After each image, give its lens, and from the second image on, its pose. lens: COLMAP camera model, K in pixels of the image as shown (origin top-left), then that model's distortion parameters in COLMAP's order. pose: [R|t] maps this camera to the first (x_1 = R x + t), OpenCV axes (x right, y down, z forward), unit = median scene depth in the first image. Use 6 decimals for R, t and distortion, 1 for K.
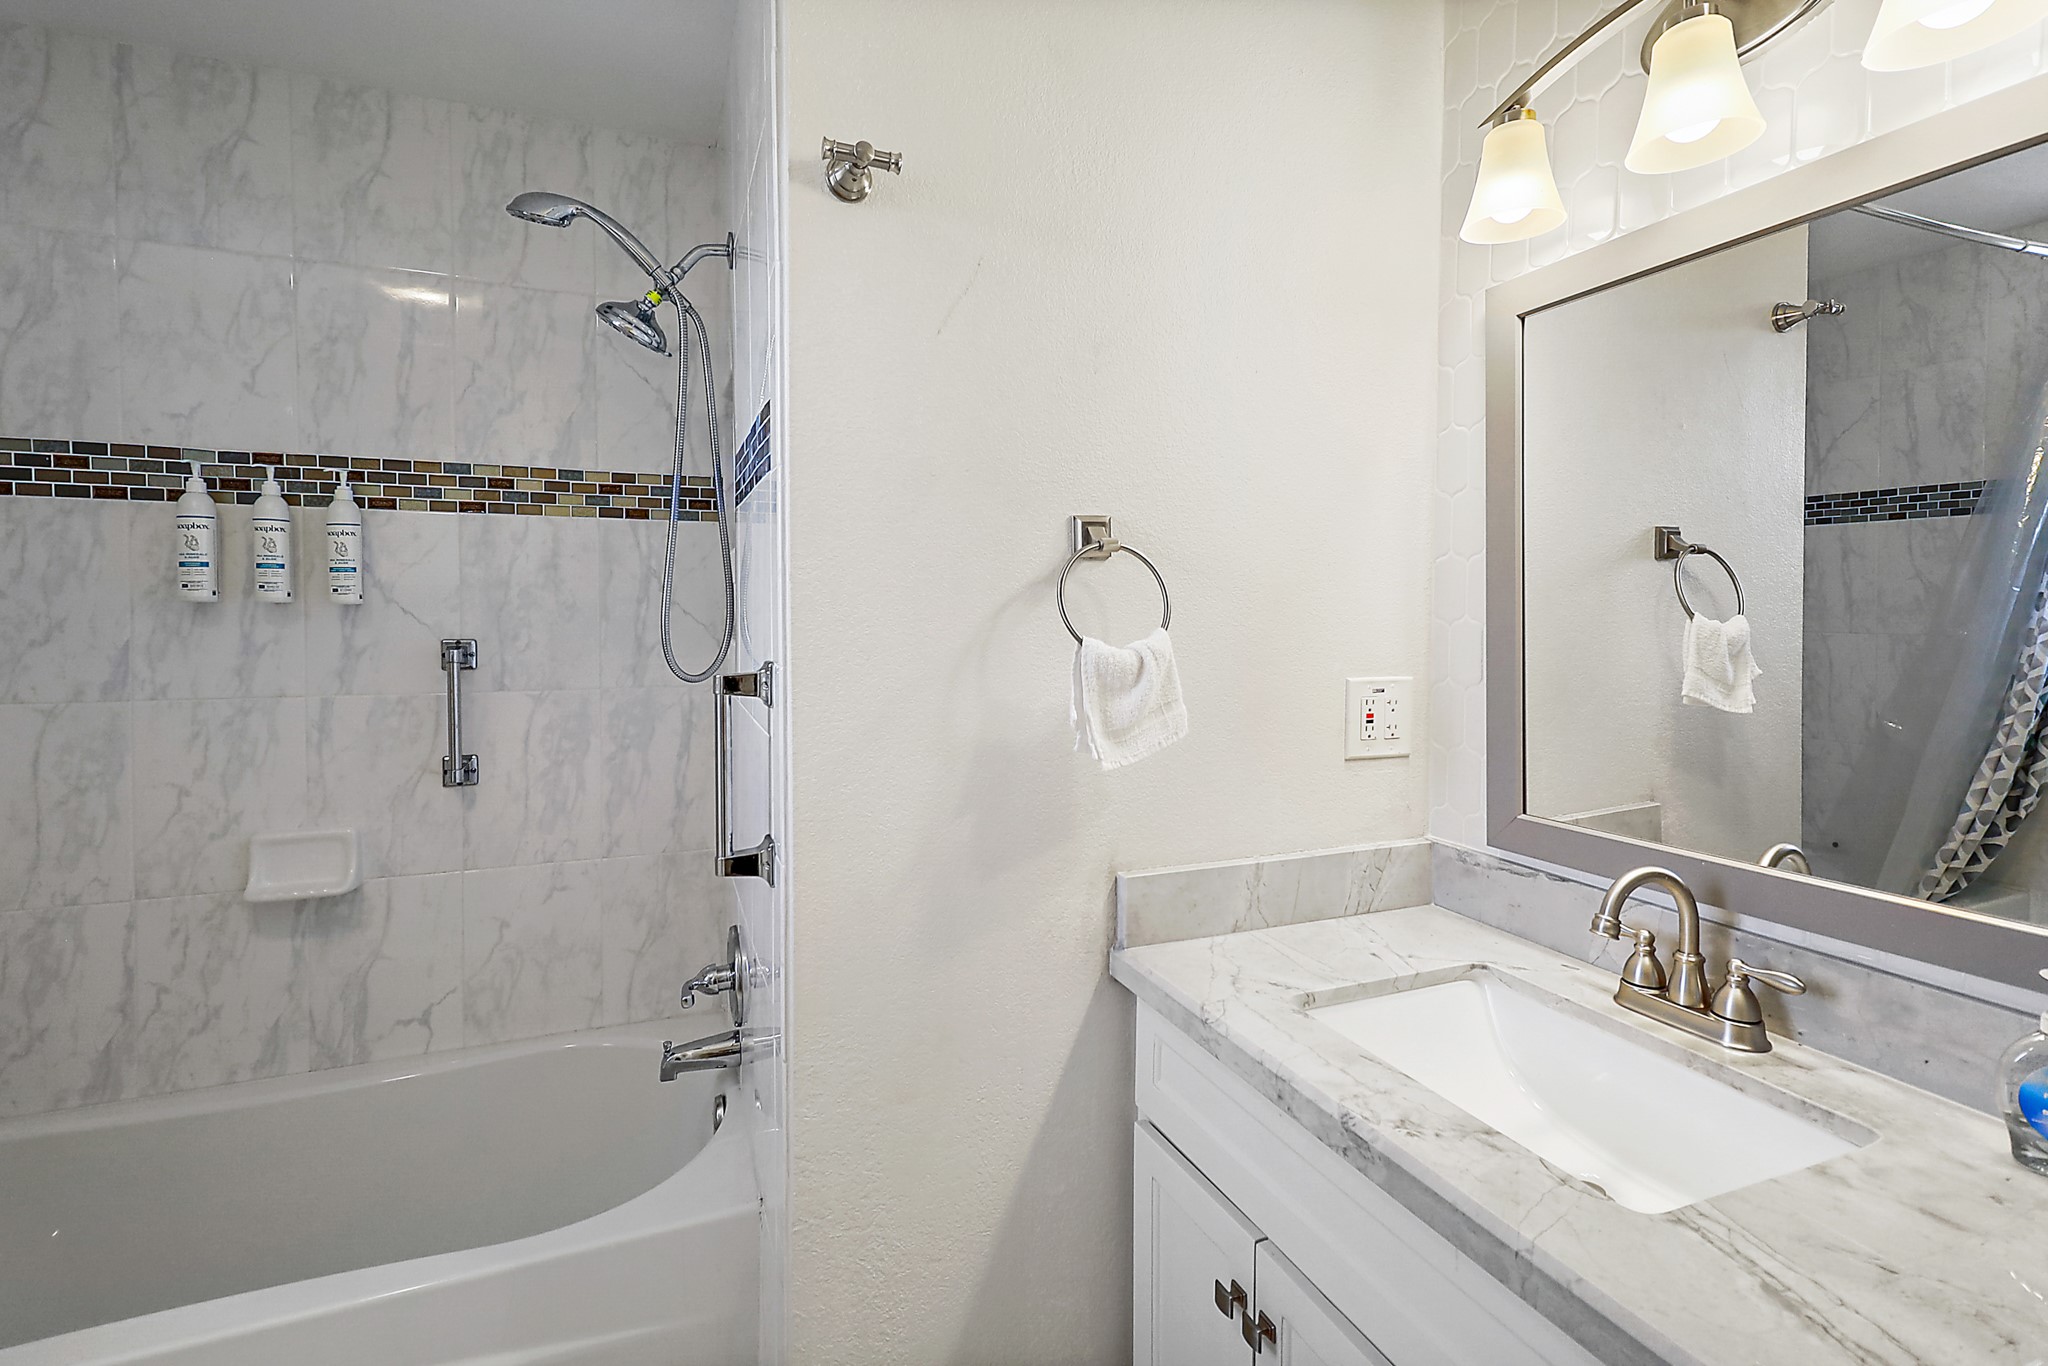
lens RADIAL K [[960.0, 0, 1024.0], [0, 960.0, 620.1], [0, 0, 1]] dist [0.008336, -0.000911]
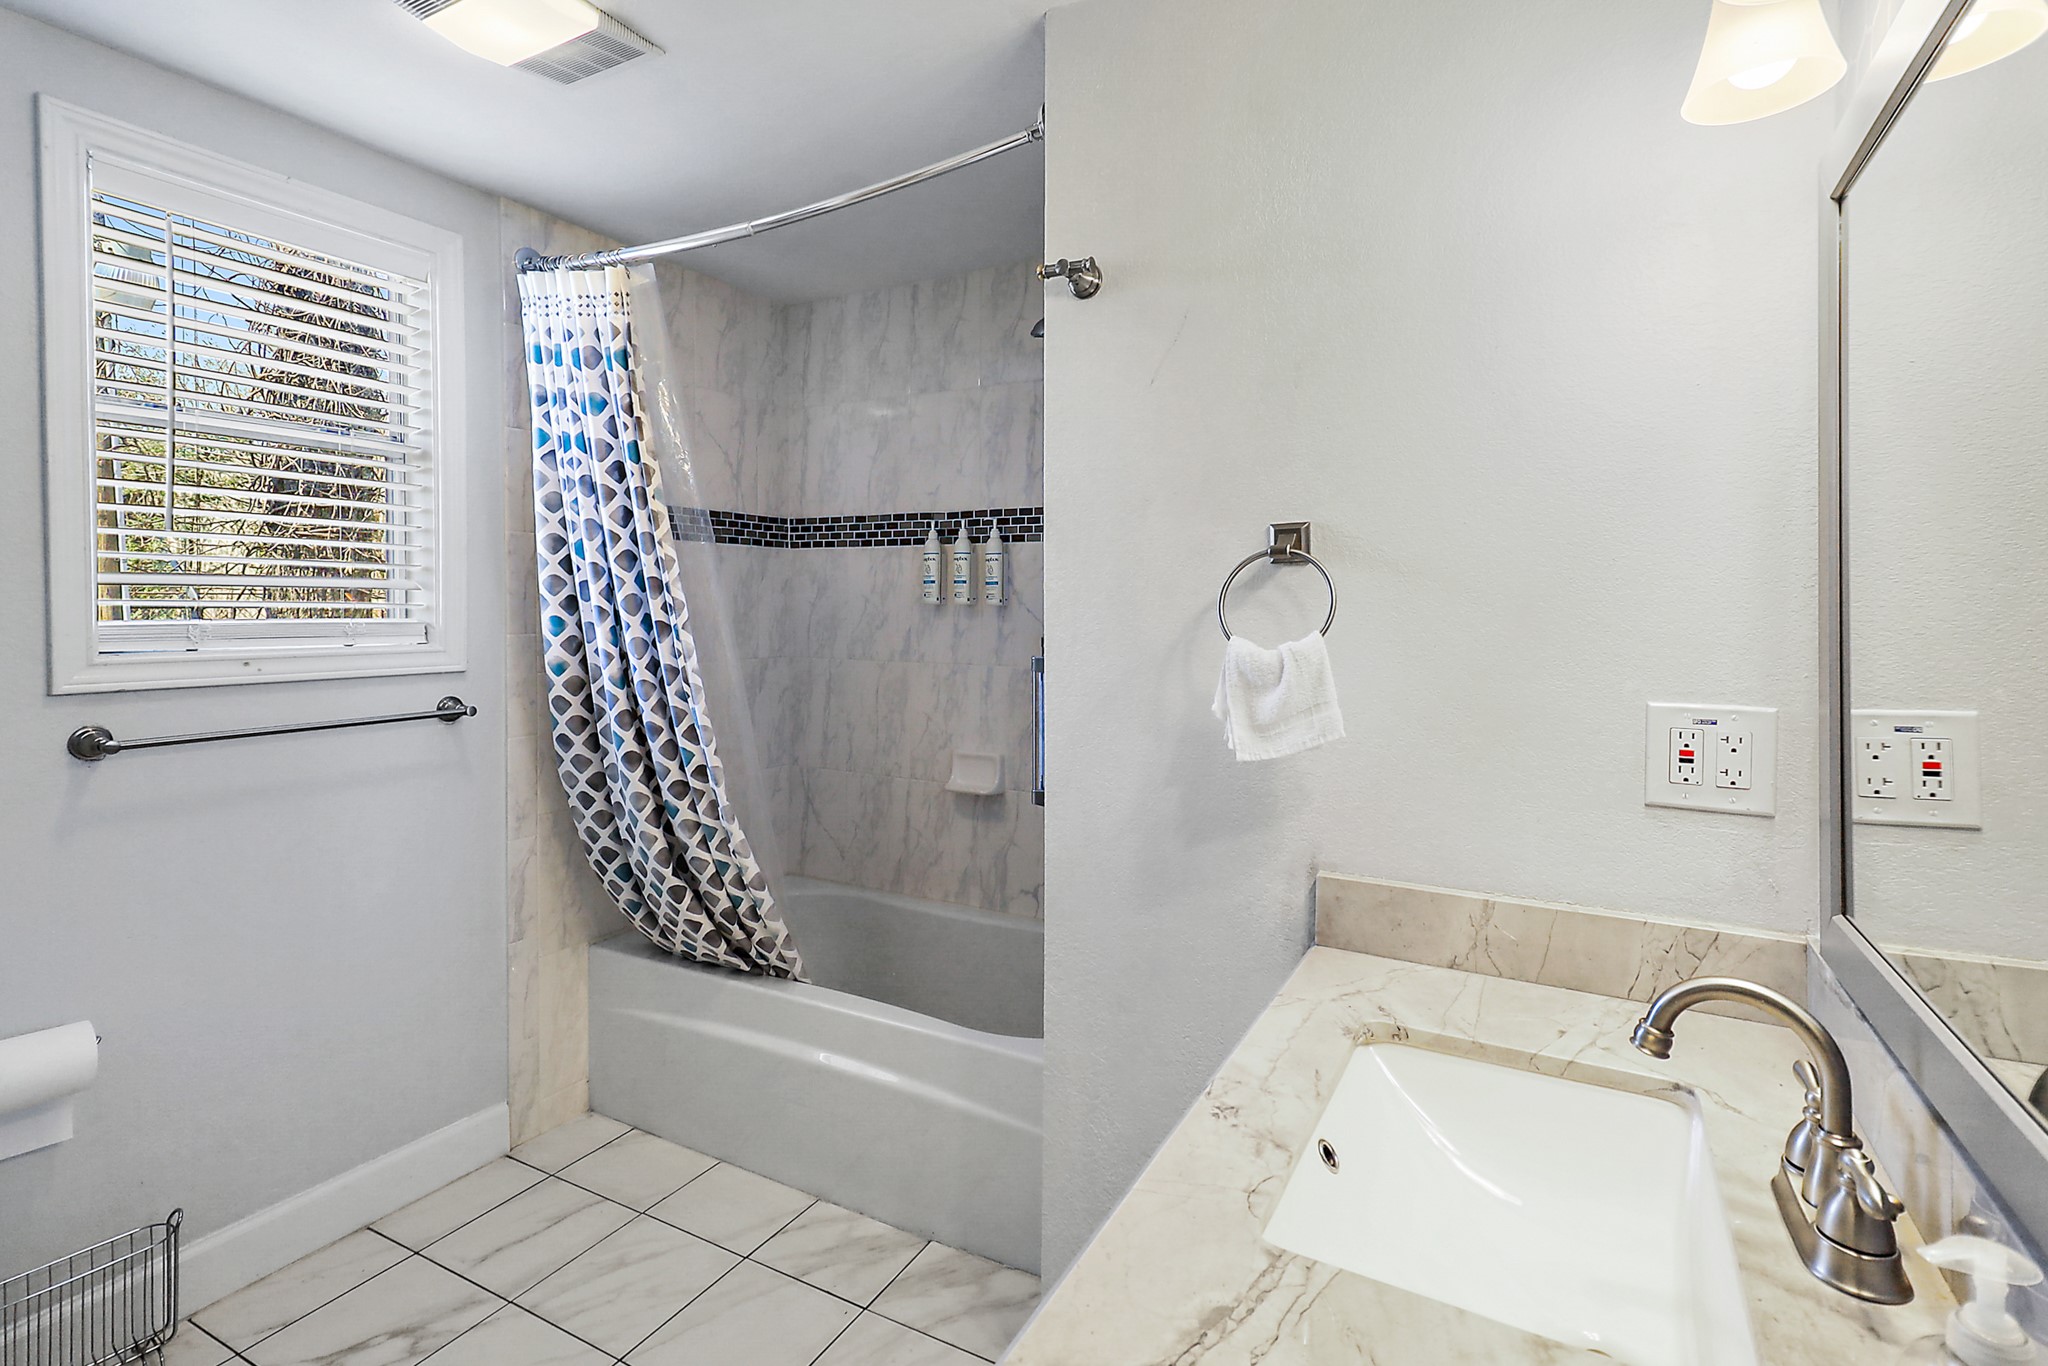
lens RADIAL K [[971.6, 0, 1026.5], [0, 971.6, 602.0], [0, 0, 1]] dist [0.002116, -0.000532]
pose [[0.621336, -0.001919, -0.783542, 0.564051], [-0.012365, 0.999848, -0.012254, -0.004808], [0.783447, 0.017302, 0.621218, 0.086967]]
